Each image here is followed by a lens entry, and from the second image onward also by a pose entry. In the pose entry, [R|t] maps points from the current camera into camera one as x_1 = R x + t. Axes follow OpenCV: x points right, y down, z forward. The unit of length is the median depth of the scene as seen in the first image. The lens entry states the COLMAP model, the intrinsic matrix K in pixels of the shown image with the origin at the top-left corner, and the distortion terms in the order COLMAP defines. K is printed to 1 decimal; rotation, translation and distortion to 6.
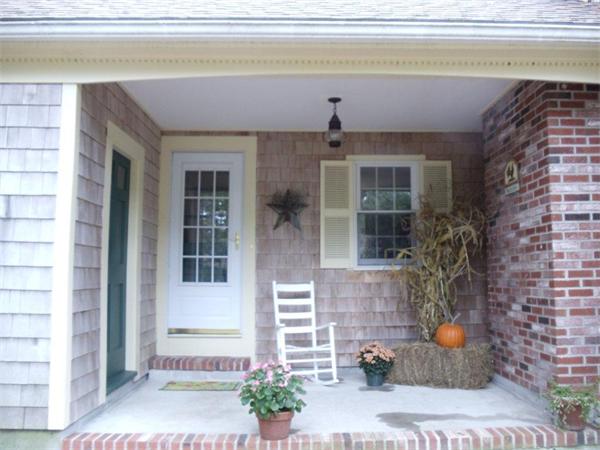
lens RADIAL K [[548.8, 0, 300.0], [0, 548.8, 225.0], [0, 0, 1]] dist [-0.104827, 0.005441]
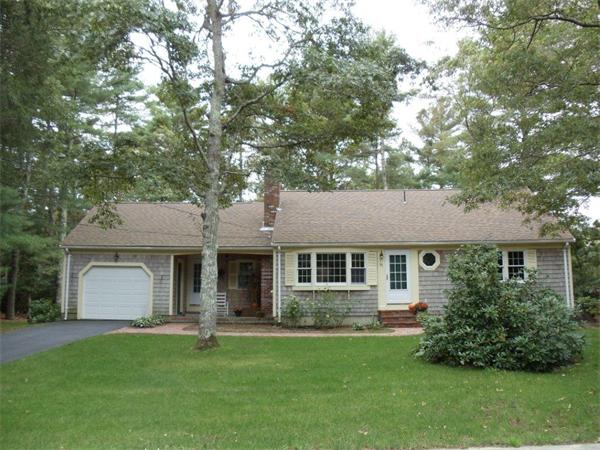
lens RADIAL K [[548.8, 0, 300.0], [0, 548.8, 225.0], [0, 0, 1]] dist [-0.104827, 0.005441]
pose [[0.999372, -0.001681, -0.035393, 0.700321], [-0.000211, 0.998573, -0.053399, -0.173023], [0.035433, 0.053373, 0.997946, -2.953930]]
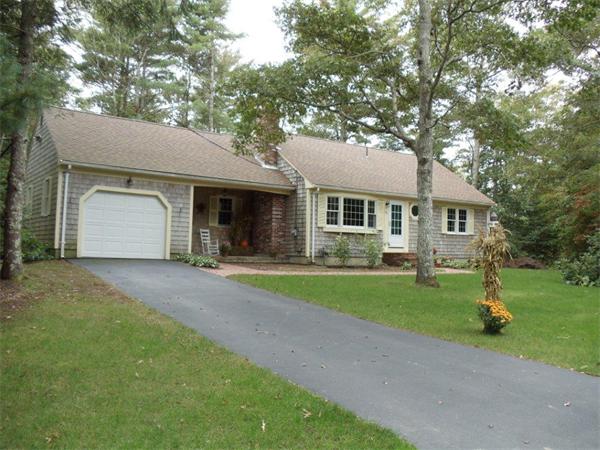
lens RADIAL K [[548.8, 0, 300.0], [0, 548.8, 225.0], [0, 0, 1]] dist [-0.104827, 0.005441]
pose [[0.819593, 0.053202, 0.570471, -1.560380], [-0.082038, 0.996317, 0.024947, -0.068608], [-0.567042, -0.067247, 0.820939, -2.348633]]
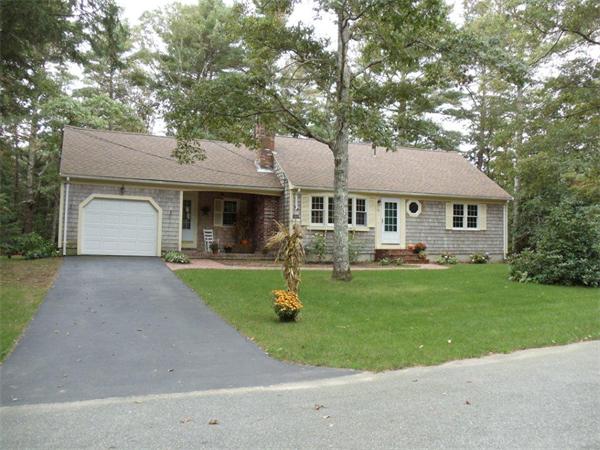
lens RADIAL K [[548.8, 0, 300.0], [0, 548.8, 225.0], [0, 0, 1]] dist [-0.104827, 0.005441]
pose [[0.929979, 0.036170, 0.365828, -0.851550], [-0.055629, 0.997534, 0.042788, -0.138371], [-0.363378, -0.060143, 0.929698, -2.984869]]
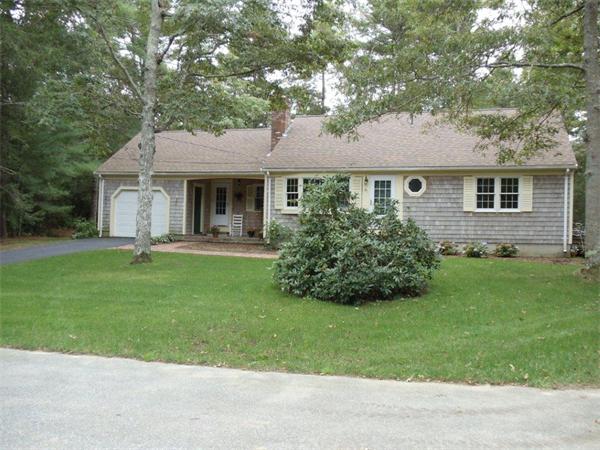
lens RADIAL K [[548.8, 0, 300.0], [0, 548.8, 225.0], [0, 0, 1]] dist [-0.104827, 0.005441]
pose [[0.956111, 0.027163, -0.291744, 1.676569], [-0.001134, 0.996029, 0.089017, -0.193723], [0.293004, -0.084779, 0.952345, -2.905042]]
